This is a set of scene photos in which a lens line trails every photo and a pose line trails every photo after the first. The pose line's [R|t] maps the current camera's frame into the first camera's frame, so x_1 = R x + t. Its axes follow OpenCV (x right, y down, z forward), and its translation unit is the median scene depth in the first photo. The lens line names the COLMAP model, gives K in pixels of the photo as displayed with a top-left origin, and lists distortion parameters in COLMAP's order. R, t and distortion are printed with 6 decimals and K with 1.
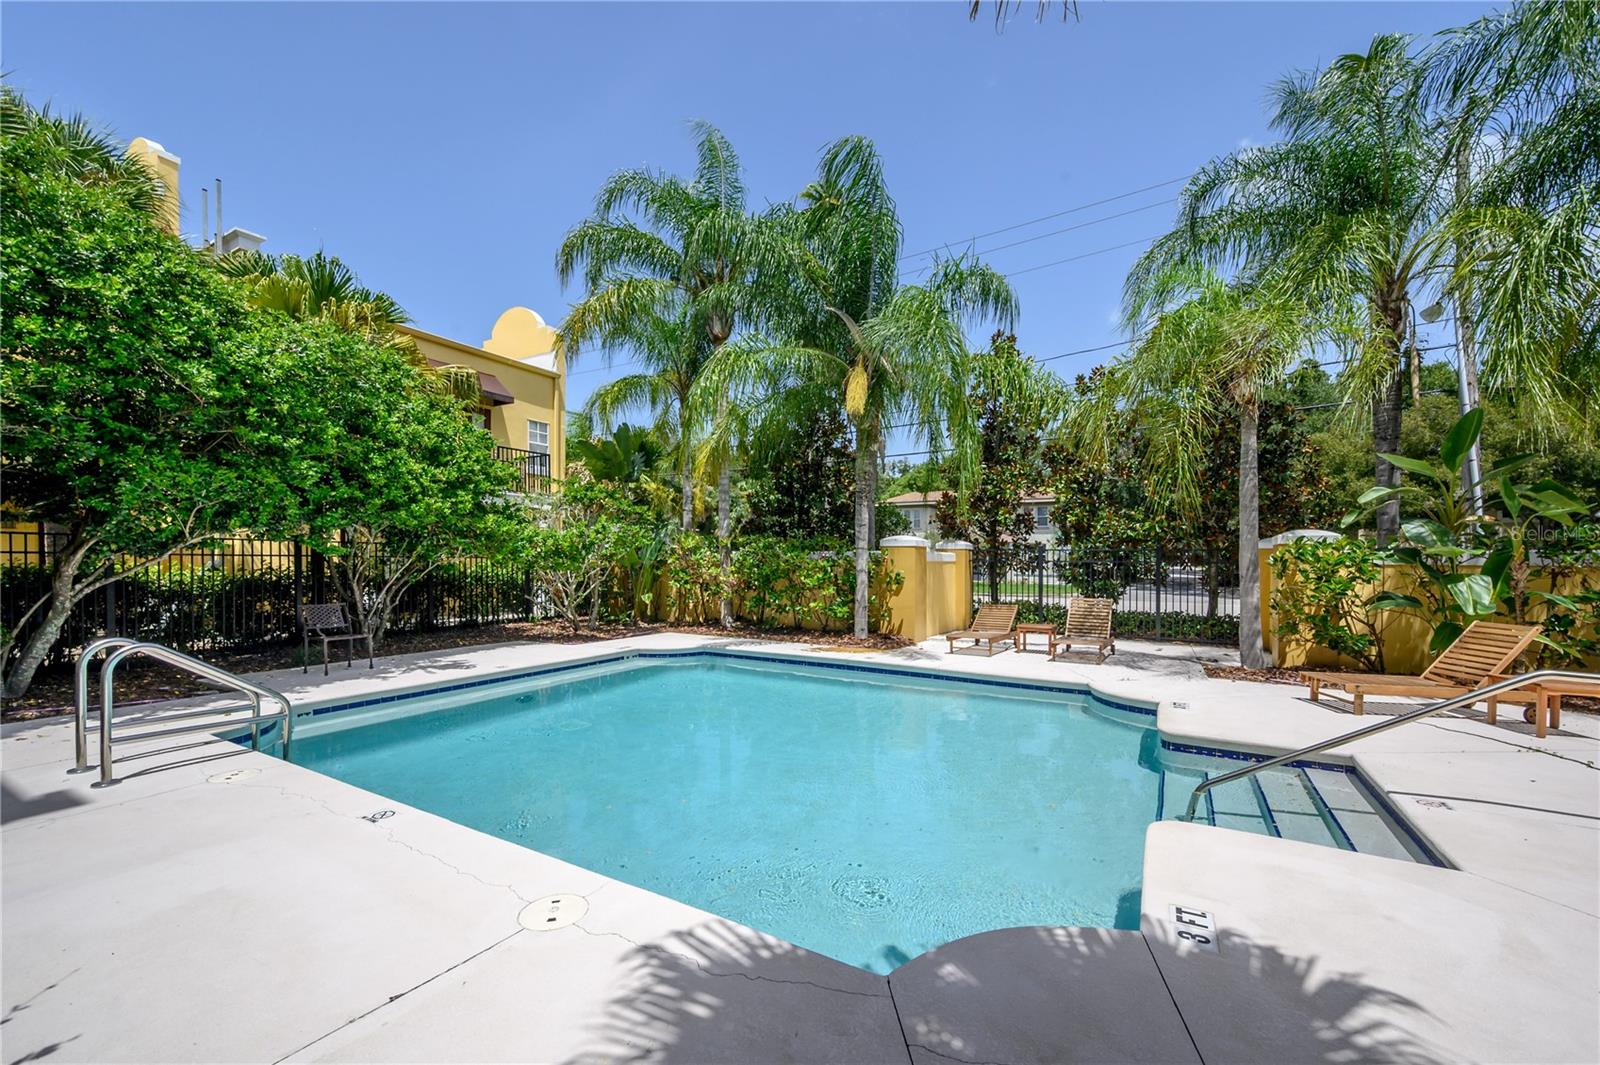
lens RADIAL K [[667.8, 0, 804.7], [0, 667.8, 549.3], [0, 0, 1]] dist [0.002101, 0.000600]
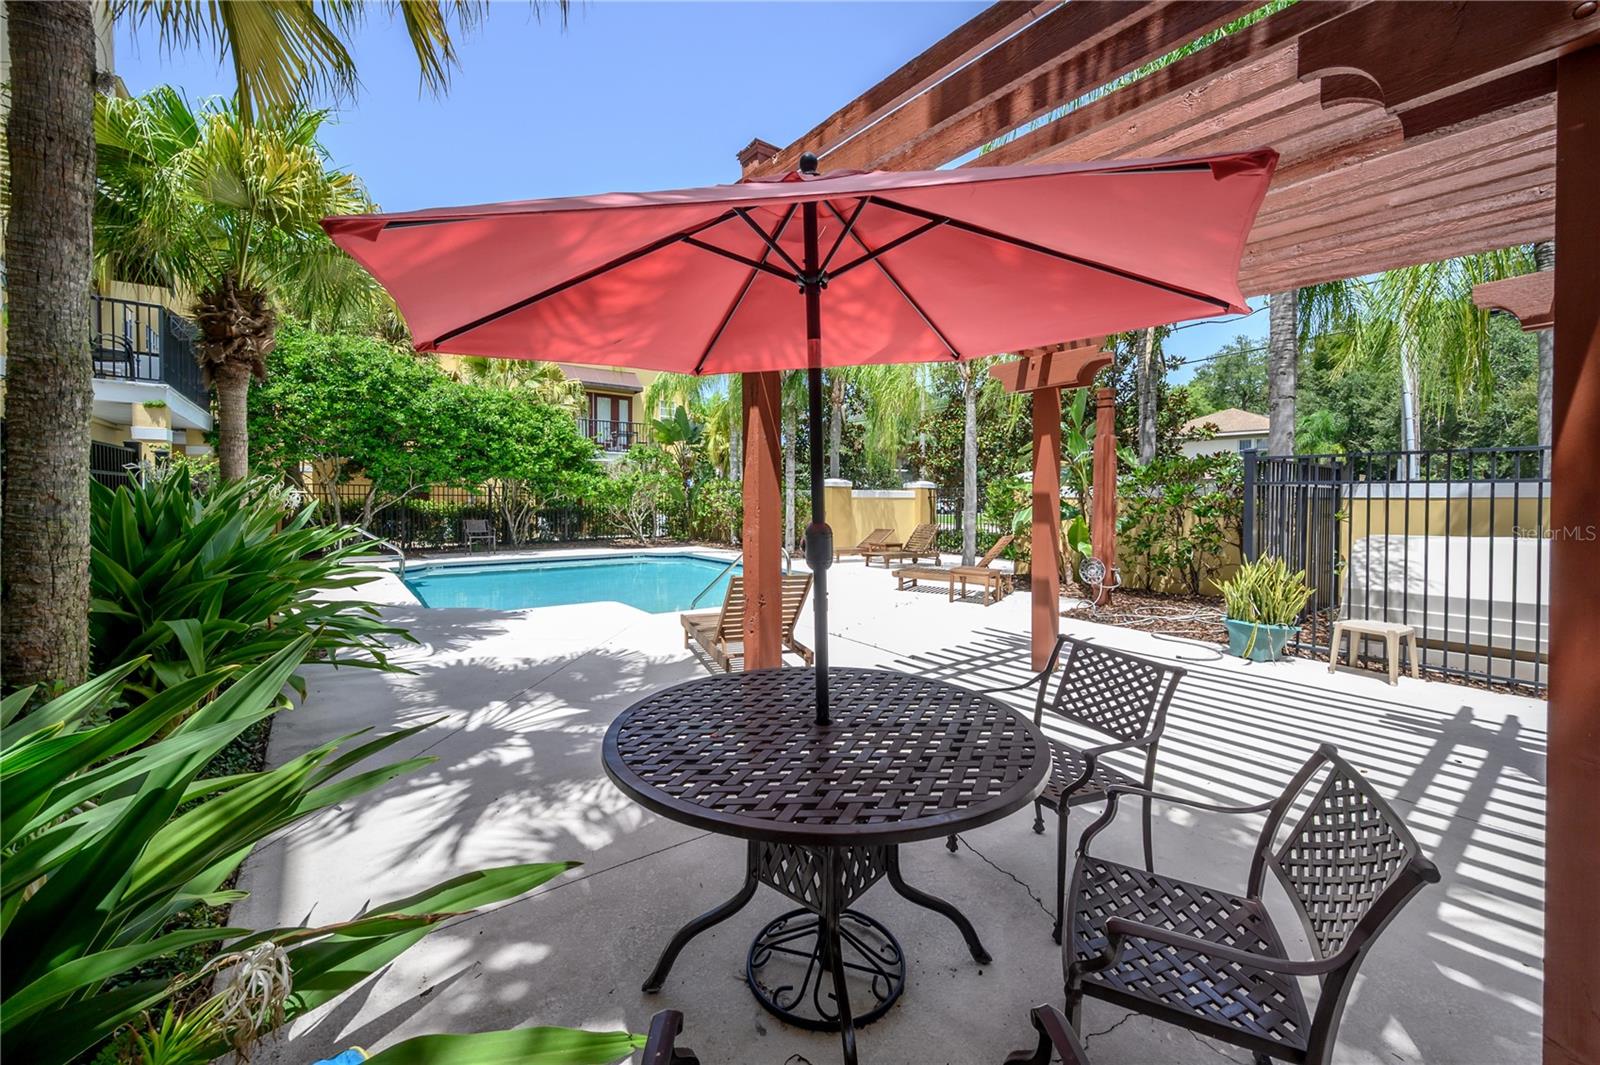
lens RADIAL K [[628.5, 0, 801.0], [0, 628.5, 500.8], [0, 0, 1]] dist [0.000508, 0.000115]
pose [[0.921004, -0.002631, -0.389544, 0.793449], [0.008951, 0.999856, 0.014410, 0.009285], [0.389450, -0.016758, 0.920895, -0.306069]]
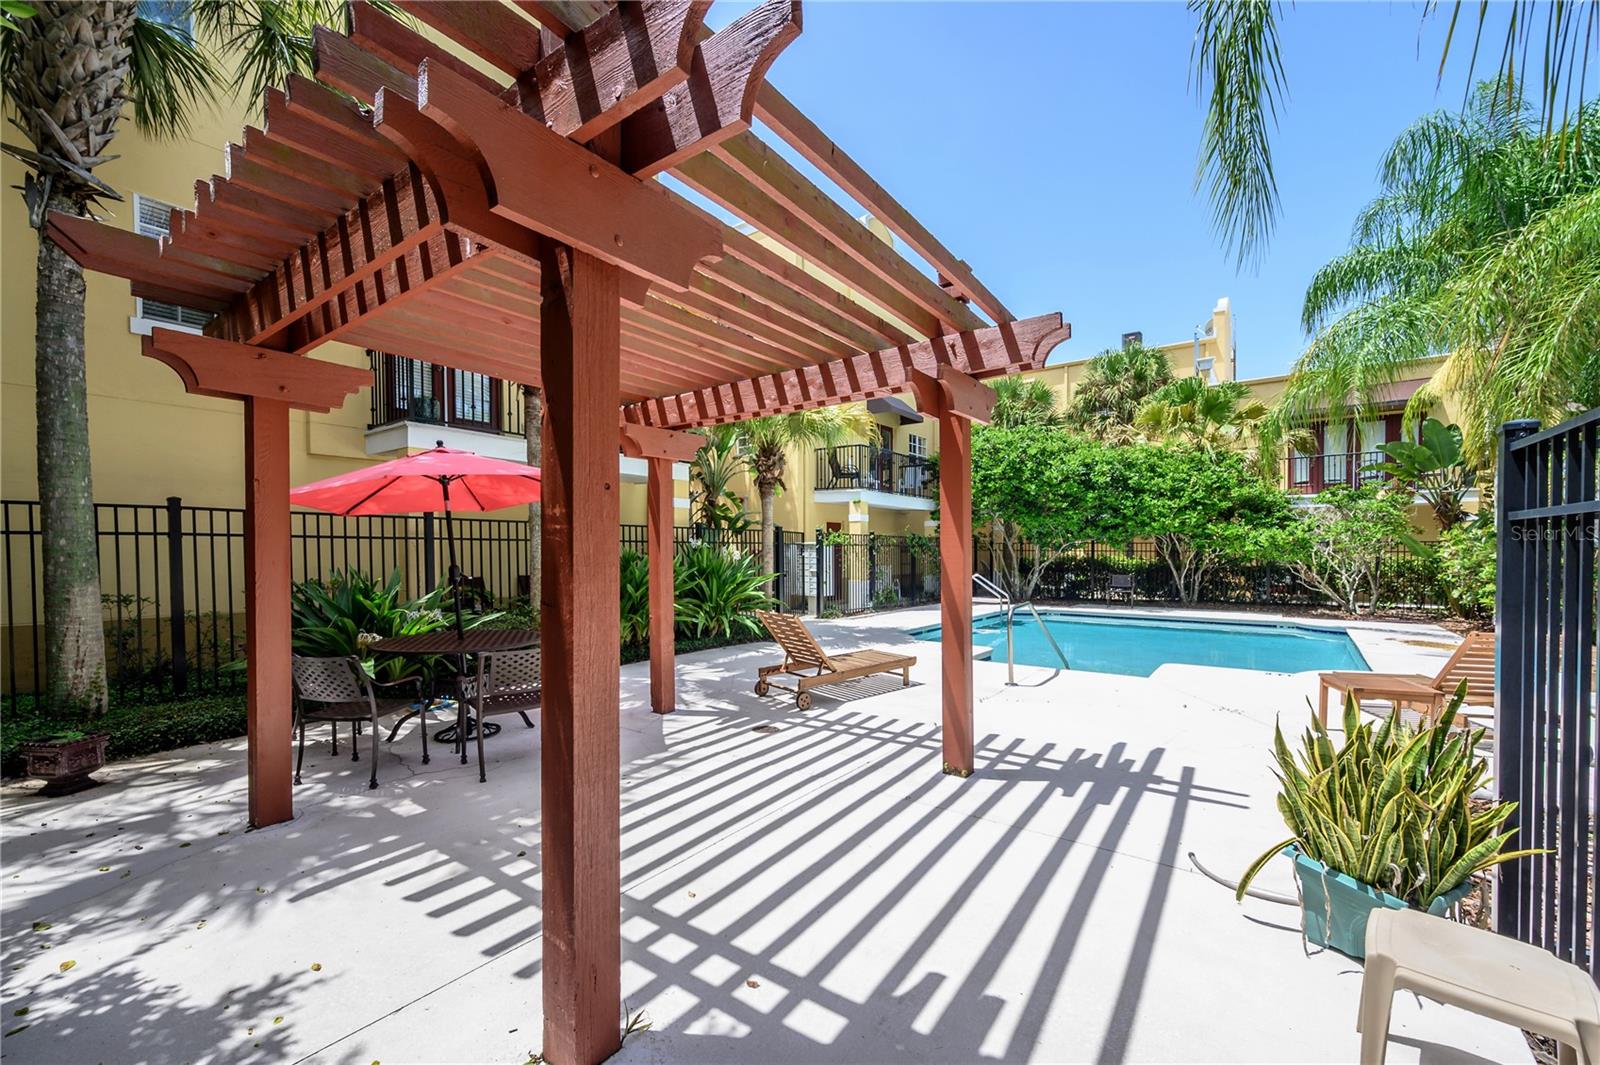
lens RADIAL K [[650.3, 0, 800.0], [0, 650.3, 532.5], [0, 0, 1]] dist [0.000556, 0.000071]
pose [[-0.115486, -0.038466, -0.992564, 1.231523], [0.012838, 0.999109, -0.040213, 0.018609], [0.993226, -0.017386, -0.114890, 0.216812]]
